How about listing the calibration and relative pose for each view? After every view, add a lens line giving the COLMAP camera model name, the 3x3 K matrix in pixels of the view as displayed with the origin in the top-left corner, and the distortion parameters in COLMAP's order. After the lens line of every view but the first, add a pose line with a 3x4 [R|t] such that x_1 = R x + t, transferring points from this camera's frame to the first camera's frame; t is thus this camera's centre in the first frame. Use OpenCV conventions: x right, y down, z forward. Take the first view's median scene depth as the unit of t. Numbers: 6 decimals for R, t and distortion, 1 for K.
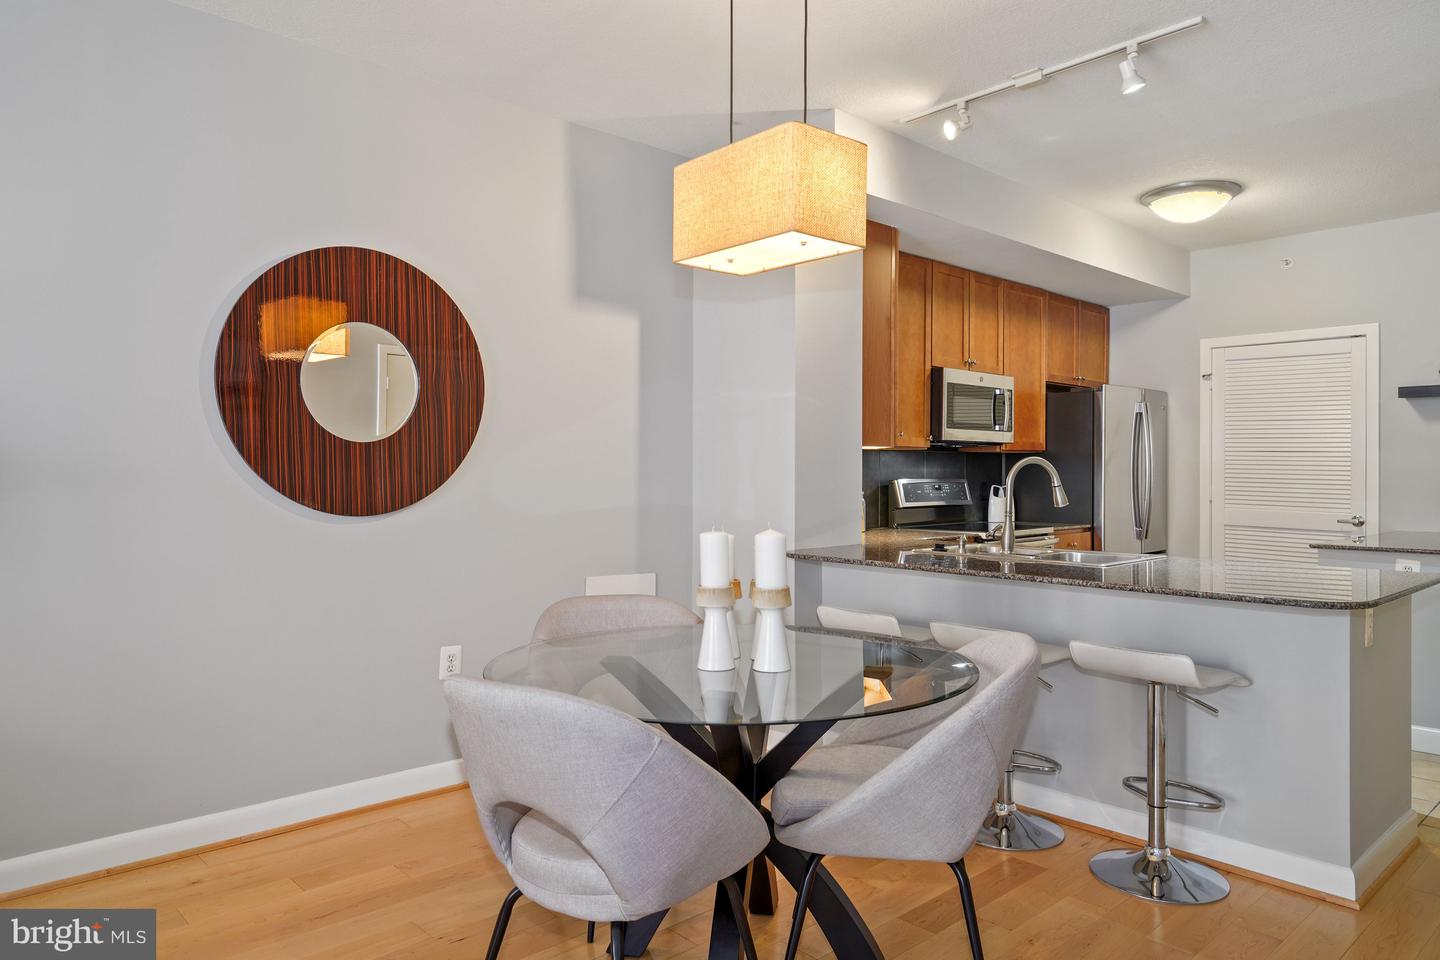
lens RADIAL K [[939.7, 0, 707.1], [0, 939.7, 469.9], [0, 0, 1]] dist [-0.004160, 0.003533]
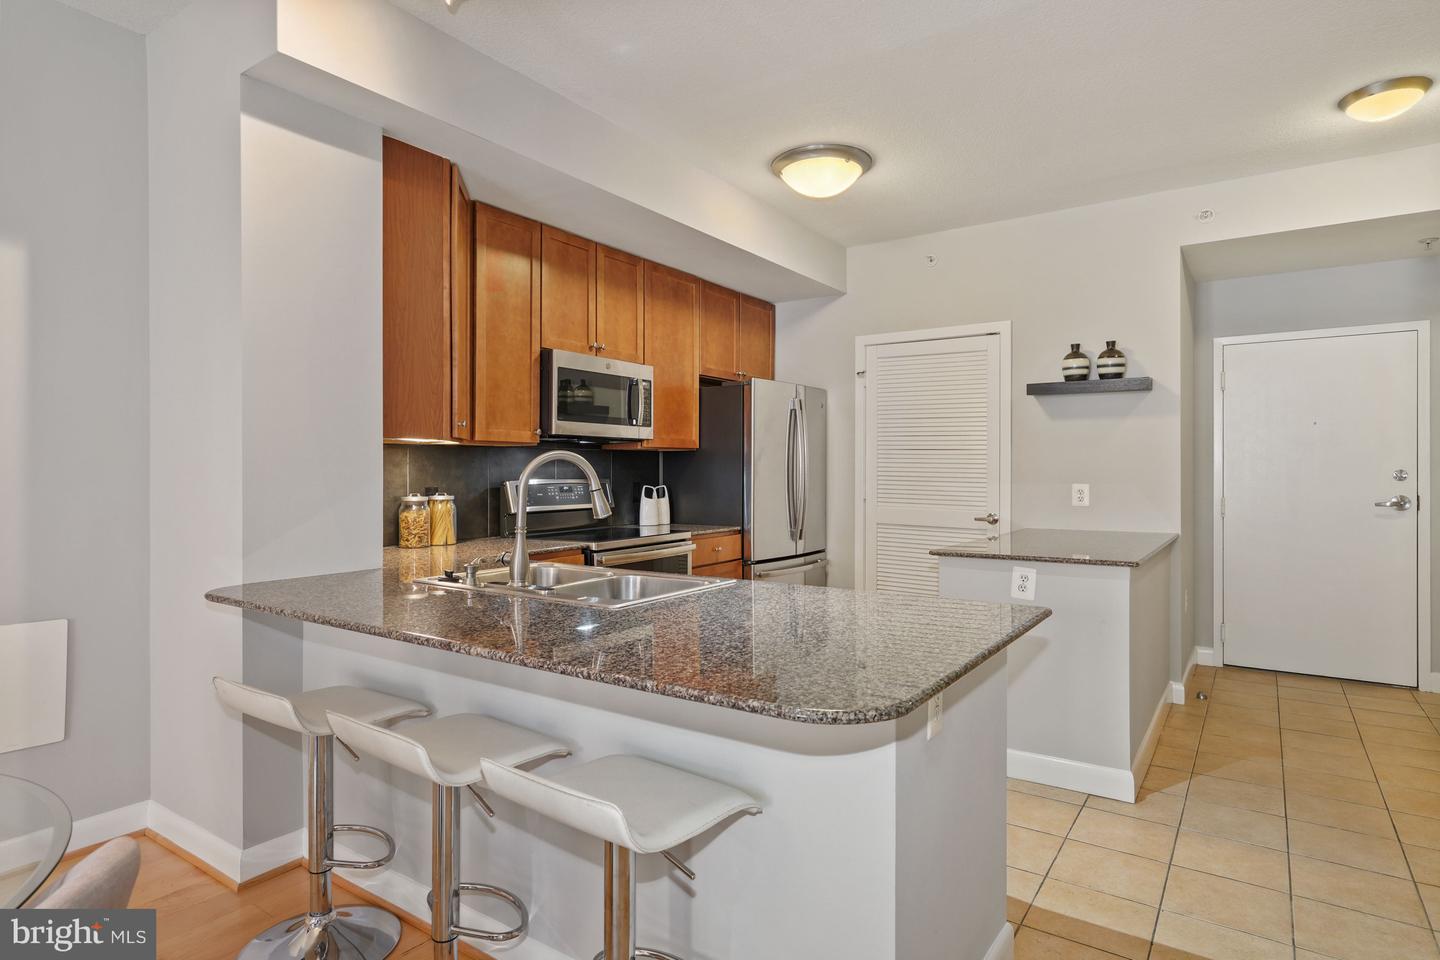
lens RADIAL K [[776.2, 0, 720.0], [0, 776.2, 477.5], [0, 0, 1]] dist [-0.001318, 0.001451]
pose [[0.974347, -0.006752, 0.224948, 0.217684], [0.004663, 0.999941, 0.009817, 0.001274], [-0.225001, -0.008517, 0.974321, 0.252042]]
